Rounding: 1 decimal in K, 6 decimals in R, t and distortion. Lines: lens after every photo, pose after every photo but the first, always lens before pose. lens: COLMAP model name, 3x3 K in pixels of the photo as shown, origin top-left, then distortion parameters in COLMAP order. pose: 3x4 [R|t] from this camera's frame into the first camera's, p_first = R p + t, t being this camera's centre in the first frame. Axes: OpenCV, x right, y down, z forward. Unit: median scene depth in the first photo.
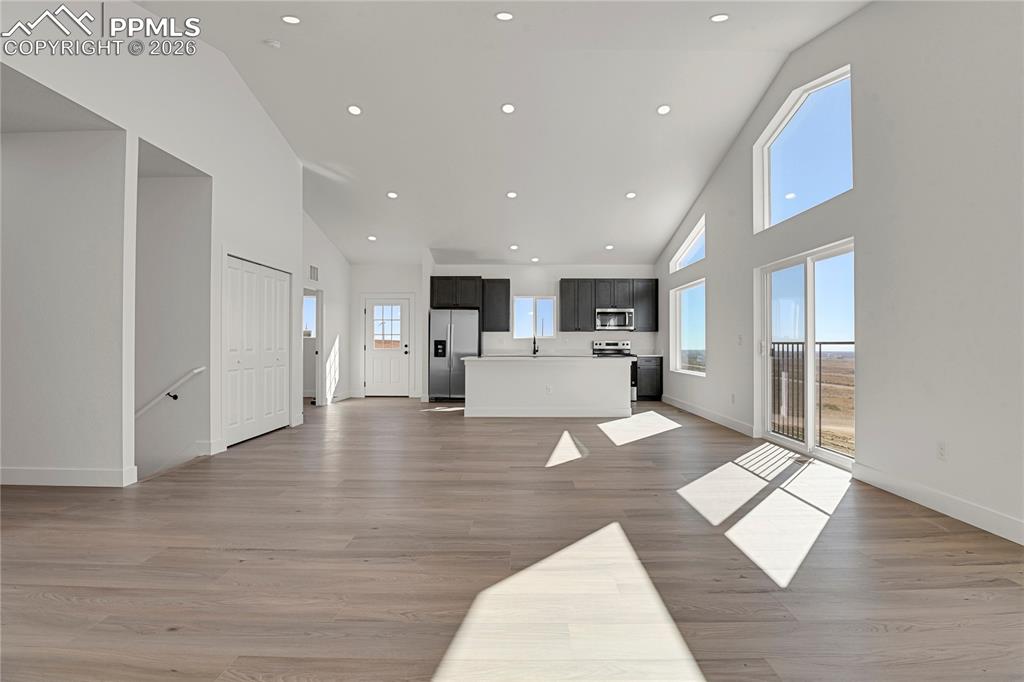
lens RADIAL K [[495.2, 0, 523.1], [0, 495.2, 343.2], [0, 0, 1]] dist [-0.029874, -0.000440]
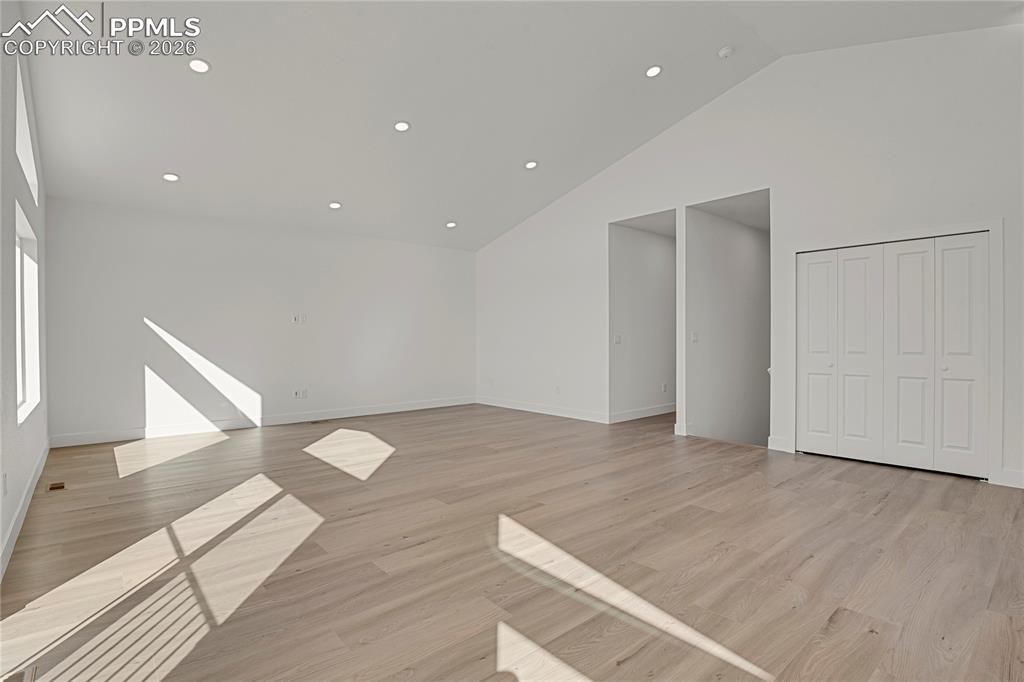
lens RADIAL K [[503.7, 0, 512.0], [0, 503.7, 341.0], [0, 0, 1]] dist [-0.031341, -0.000301]
pose [[-0.760780, 0.010942, -0.648917, 0.236871], [0.010682, 0.999934, 0.004338, -0.007886], [0.648922, -0.003631, -0.760846, 0.710652]]
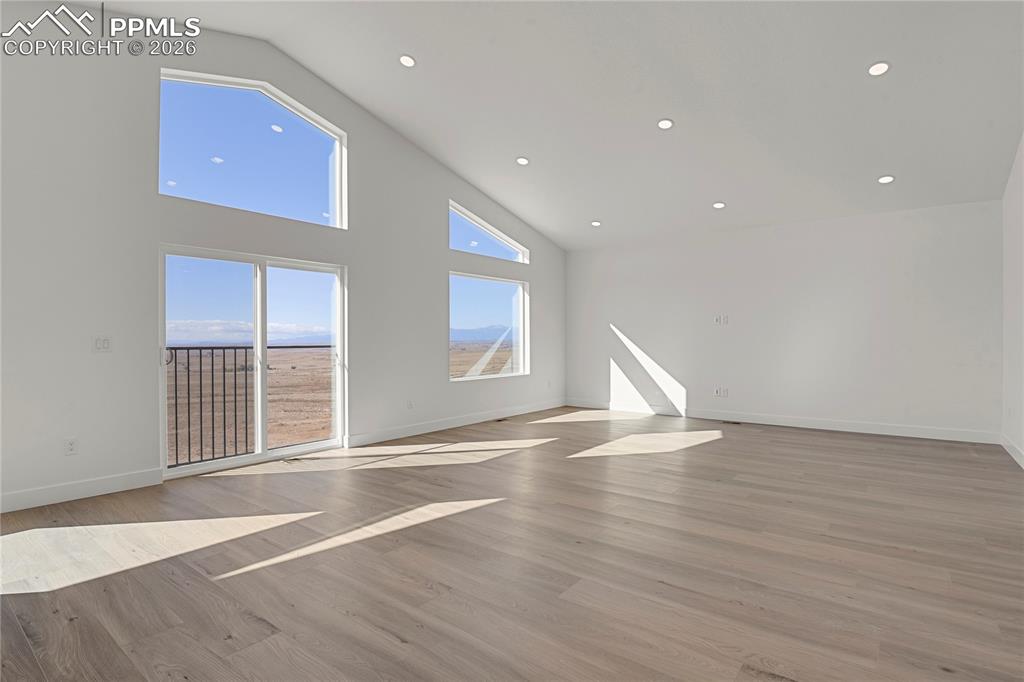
lens RADIAL K [[505.3, 0, 519.0], [0, 505.3, 341.4], [0, 0, 1]] dist [-0.033386, -0.000229]
pose [[-0.790451, -0.001845, 0.612523, -0.216249], [-0.002545, 0.999997, -0.000271, -0.007126], [-0.612520, -0.001773, -0.790453, 0.739912]]
